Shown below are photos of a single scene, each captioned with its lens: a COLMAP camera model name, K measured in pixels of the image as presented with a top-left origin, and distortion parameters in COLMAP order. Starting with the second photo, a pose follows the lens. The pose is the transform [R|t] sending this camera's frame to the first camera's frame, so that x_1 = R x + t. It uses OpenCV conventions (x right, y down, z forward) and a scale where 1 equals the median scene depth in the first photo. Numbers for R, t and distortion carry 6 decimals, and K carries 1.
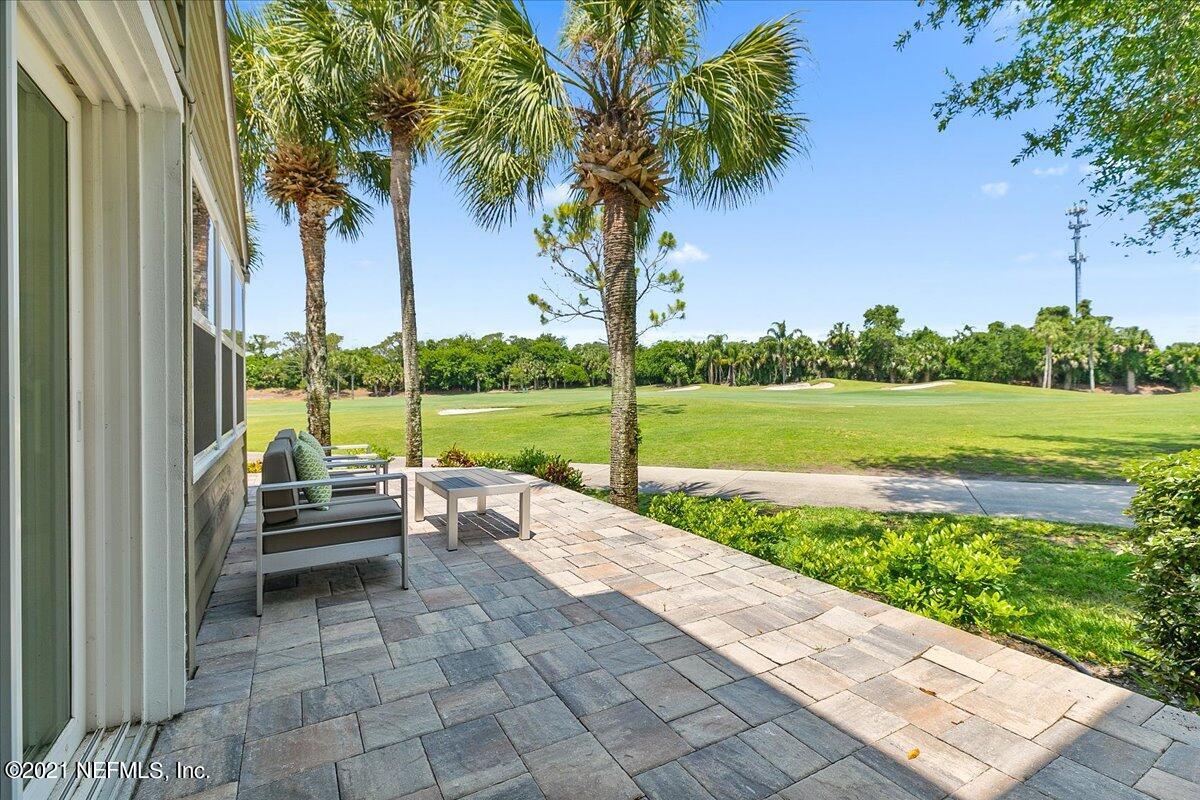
lens RADIAL K [[548.0, 0, 599.1], [0, 548.0, 387.4], [0, 0, 1]] dist [0.000795, 0.000261]
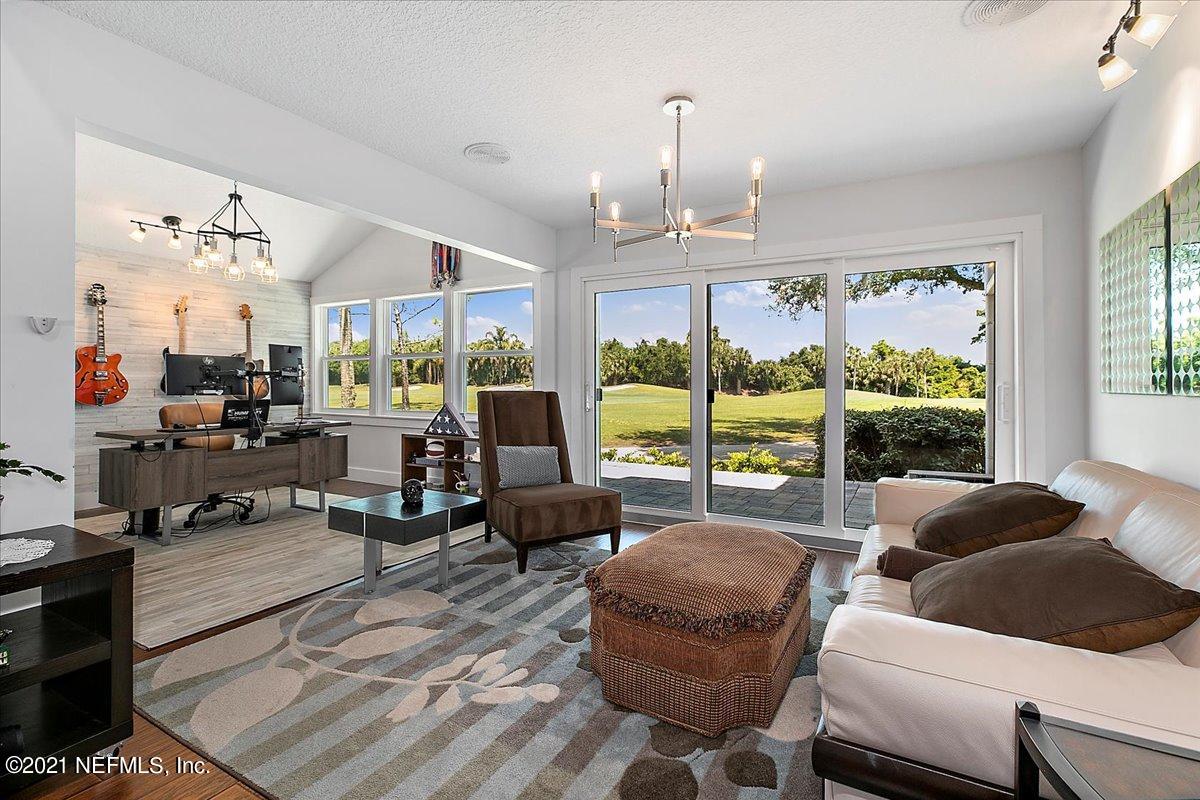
lens RADIAL K [[548.0, 0, 609.4], [0, 548.0, 385.0], [0, 0, 1]] dist [0.000795, 0.000261]
pose [[0.854289, 0.012530, 0.519647, -0.038454], [-0.010134, 0.999921, -0.007450, -0.000152], [-0.519699, 0.001098, 0.854349, -0.023515]]
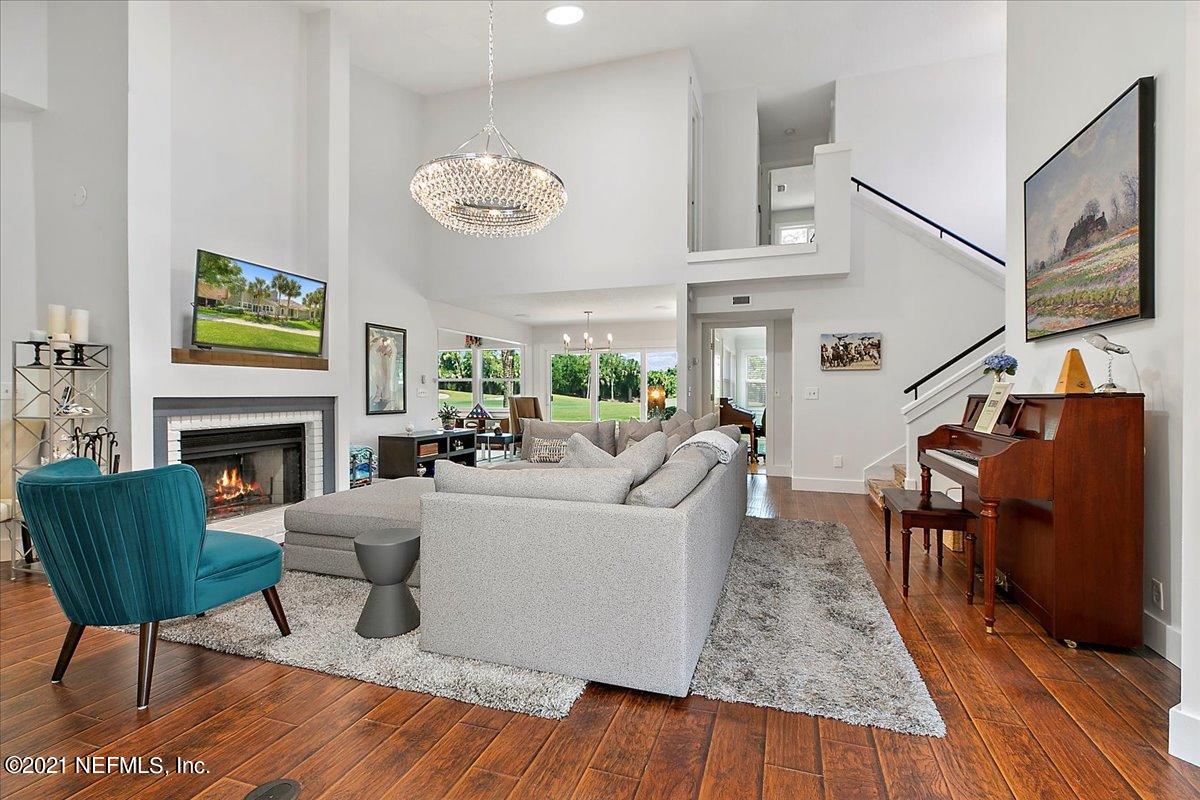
lens RADIAL K [[548.0, 0, 601.8], [0, 548.0, 397.3], [0, 0, 1]] dist [0.000795, 0.000261]
pose [[0.749436, 0.003071, 0.662069, -0.084656], [-0.002400, 0.999995, -0.001921, 0.000365], [-0.662072, -0.000149, 0.749440, -0.077119]]
